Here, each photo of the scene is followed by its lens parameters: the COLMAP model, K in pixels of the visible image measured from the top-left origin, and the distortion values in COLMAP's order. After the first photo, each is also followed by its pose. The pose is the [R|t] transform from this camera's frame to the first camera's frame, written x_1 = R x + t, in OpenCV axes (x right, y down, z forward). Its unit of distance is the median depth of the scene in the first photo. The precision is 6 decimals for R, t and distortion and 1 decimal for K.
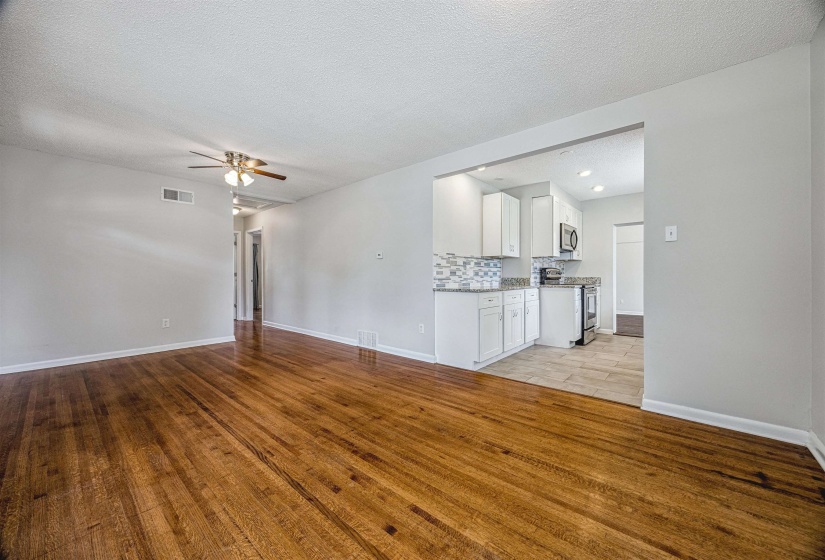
lens RADIAL K [[310.9, 0, 412.5], [0, 310.9, 280.0], [0, 0, 1]] dist [-0.000545, -0.000042]
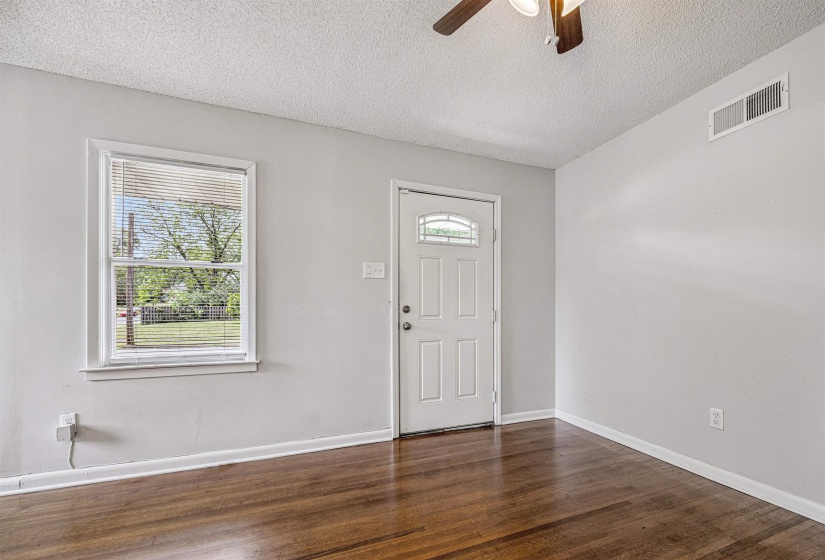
lens RADIAL K [[388.8, 0, 443.5], [0, 388.8, 303.8], [0, 0, 1]] dist [-0.002412, -0.000404]
pose [[-0.440050, -0.014264, -0.897860, -0.238361], [-0.007254, 0.999898, -0.012330, -0.019150], [0.897944, 0.001087, -0.440109, 1.579633]]
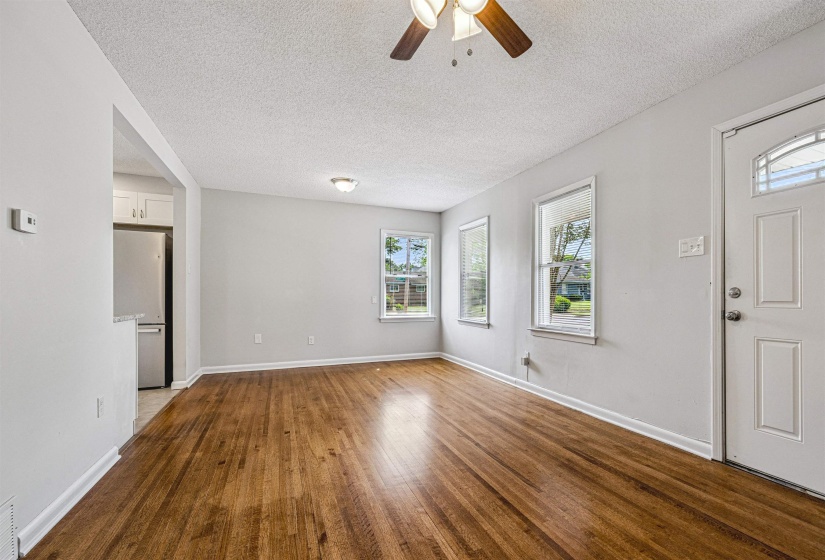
lens RADIAL K [[372.0, 0, 412.5], [0, 372.0, 280.0], [0, 0, 1]] dist [-0.001316, -0.000229]
pose [[-0.863704, 0.024273, 0.503414, -1.094871], [0.004516, 0.999172, -0.040429, -0.013679], [-0.503979, -0.032645, -0.863099, 2.062037]]
